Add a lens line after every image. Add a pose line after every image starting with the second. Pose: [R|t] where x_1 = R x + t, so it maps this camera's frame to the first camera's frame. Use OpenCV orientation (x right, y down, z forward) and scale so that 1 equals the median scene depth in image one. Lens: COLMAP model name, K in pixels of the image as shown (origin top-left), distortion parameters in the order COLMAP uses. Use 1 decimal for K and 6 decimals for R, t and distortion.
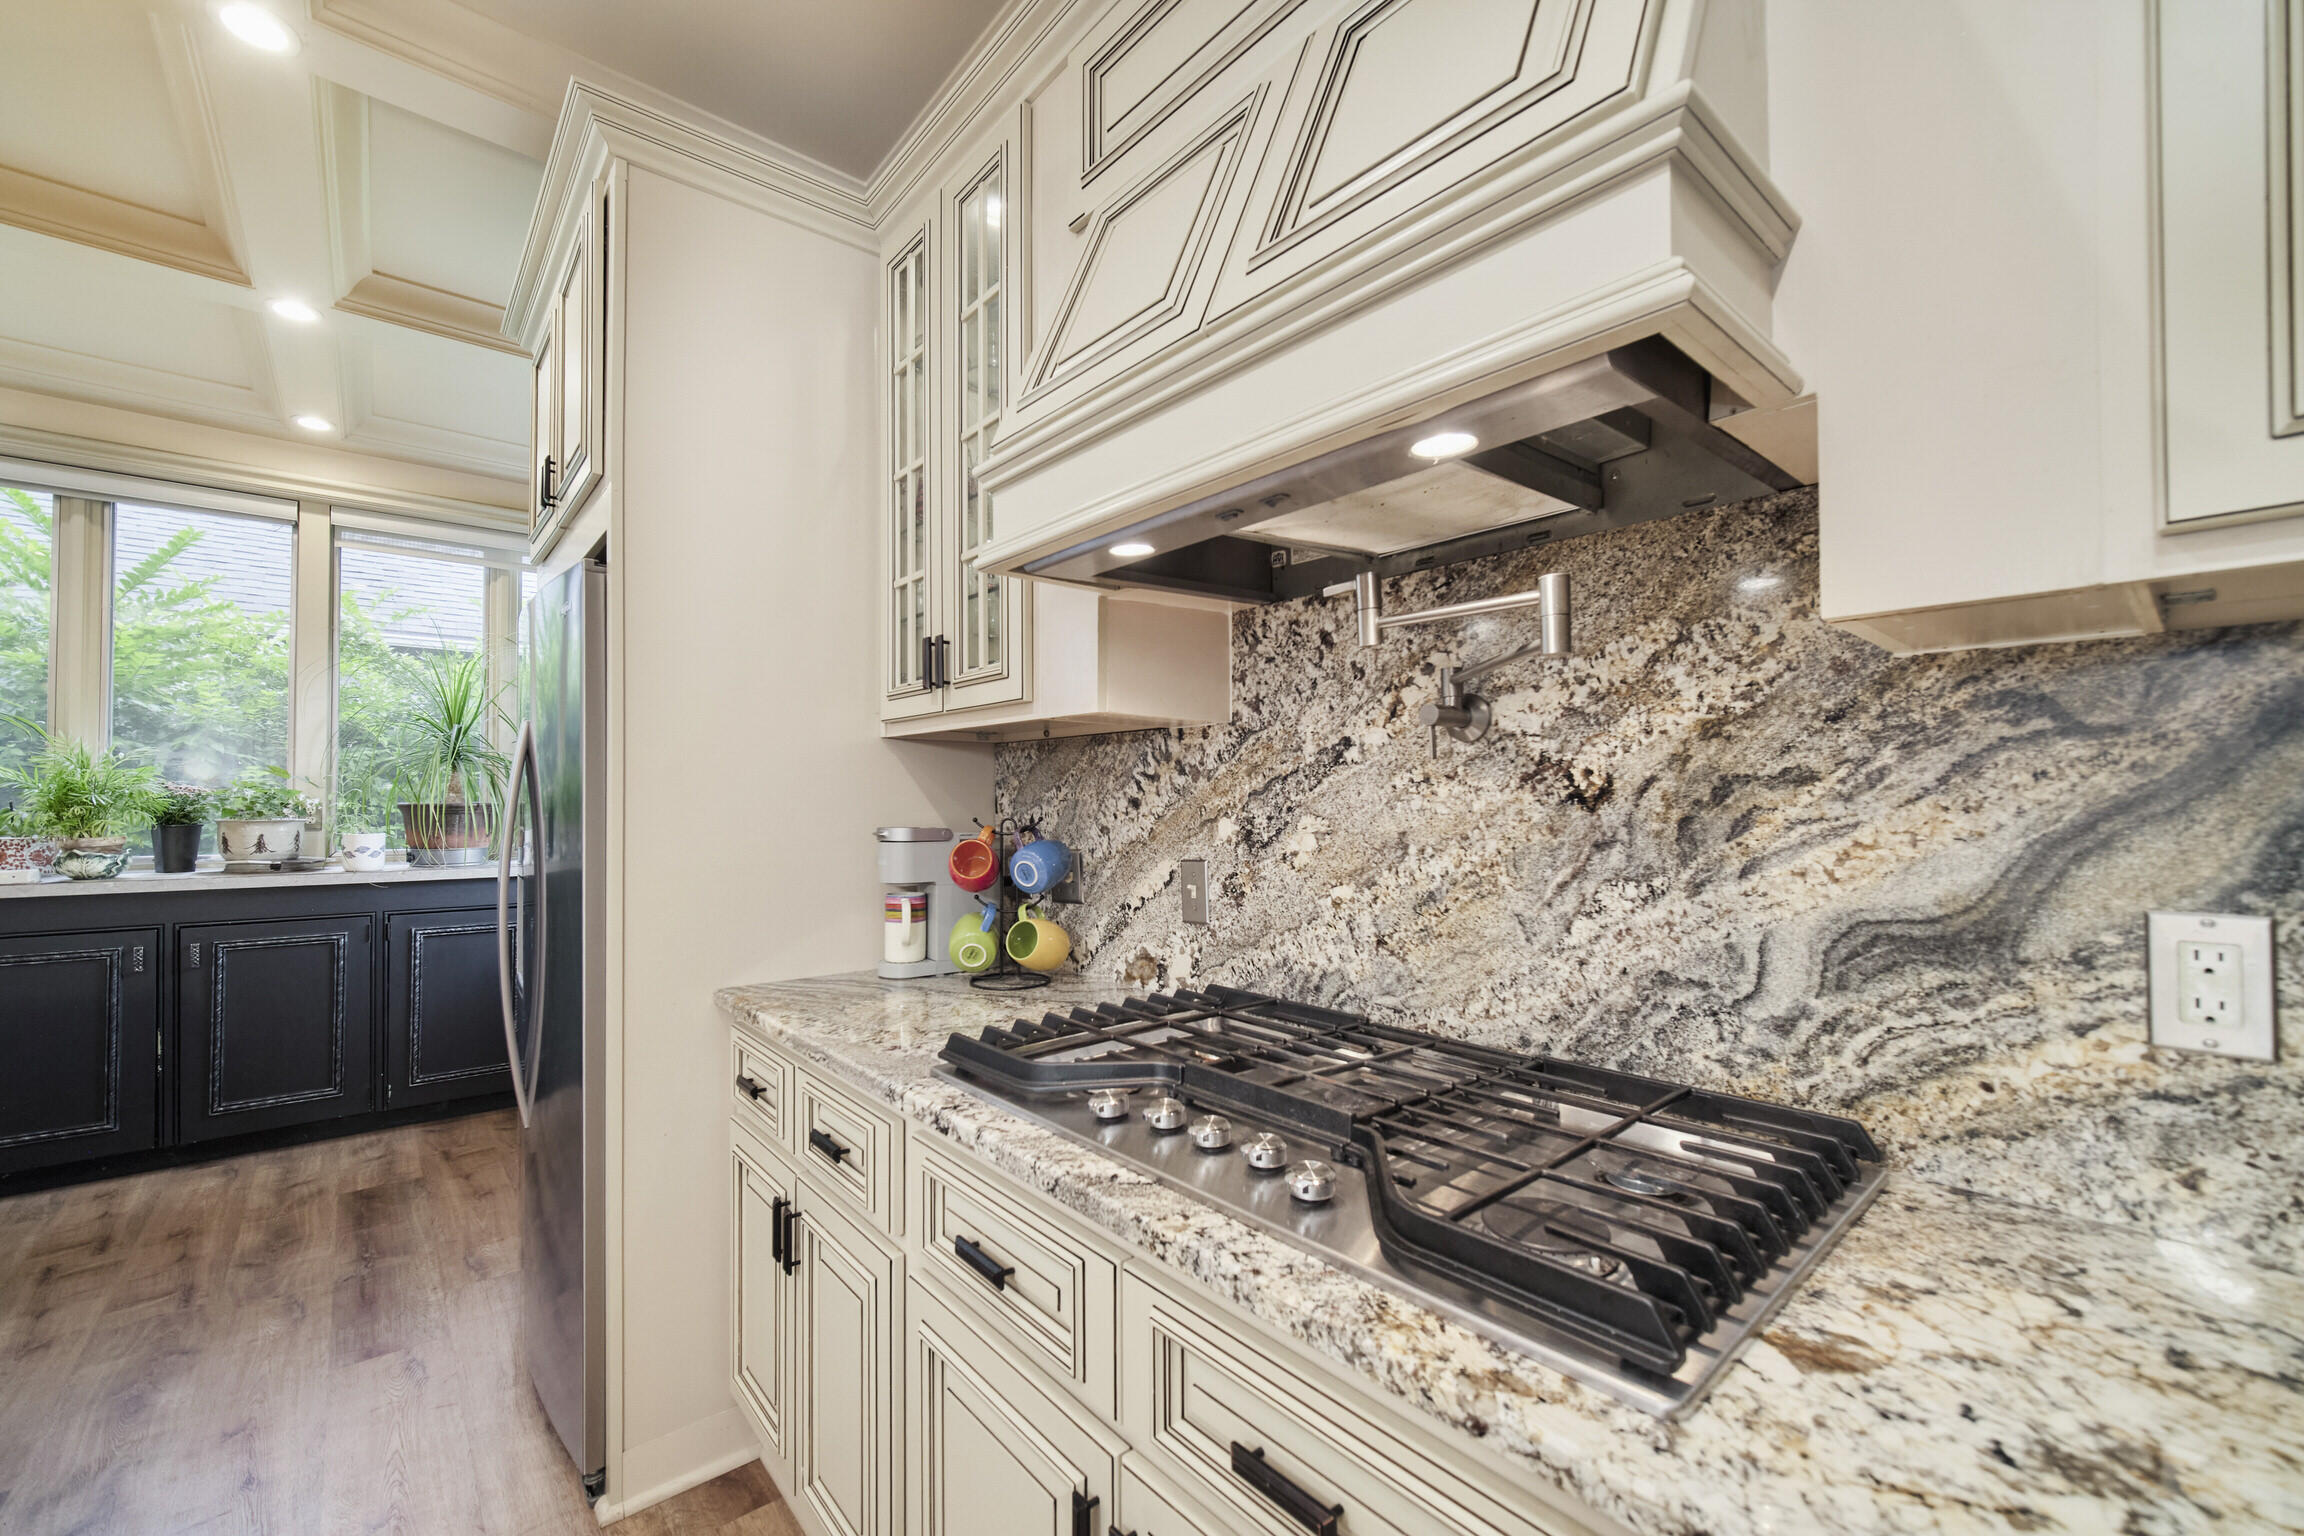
lens RADIAL K [[911.5, 0, 1211.6], [0, 911.5, 788.8], [0, 0, 1]] dist [-0.001420, 0.000058]
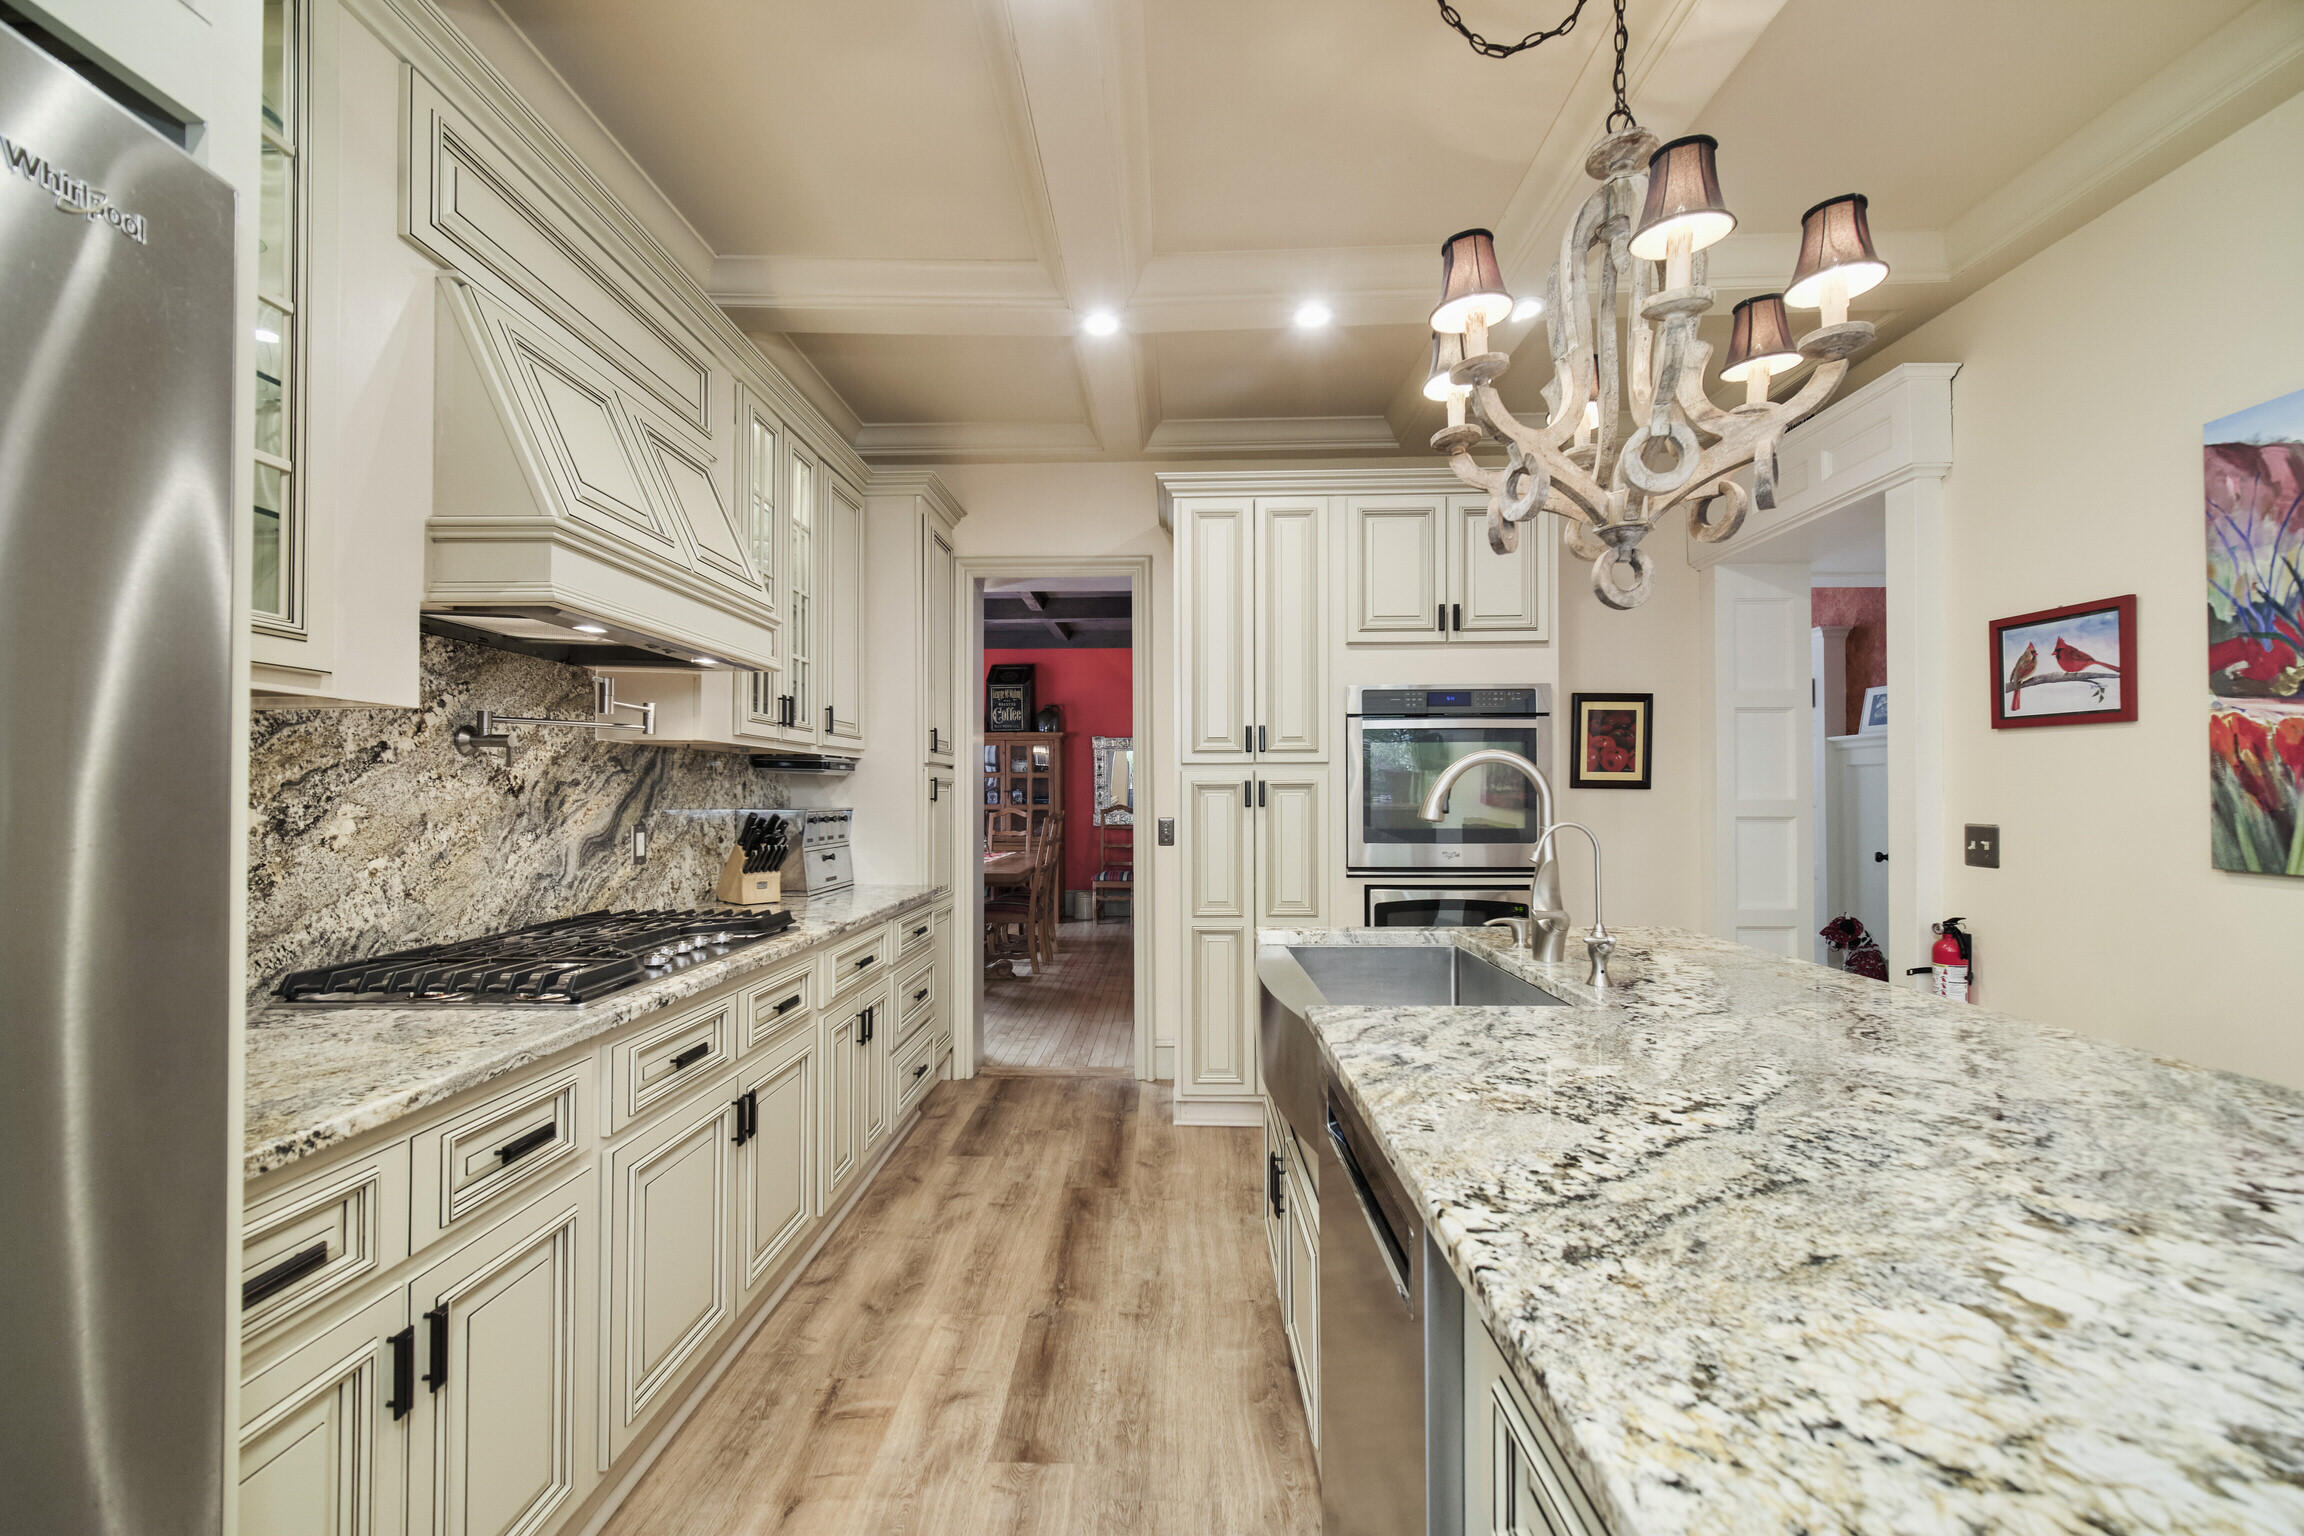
lens RADIAL K [[937.1, 0, 1152.5], [0, 937.1, 787.5], [0, 0, 1]] dist [-0.000459, -0.000241]
pose [[-0.720725, 0.007993, 0.693175, -1.588176], [-0.006938, 0.999800, -0.018743, 0.025496], [-0.693186, -0.018318, -0.720526, 1.235166]]
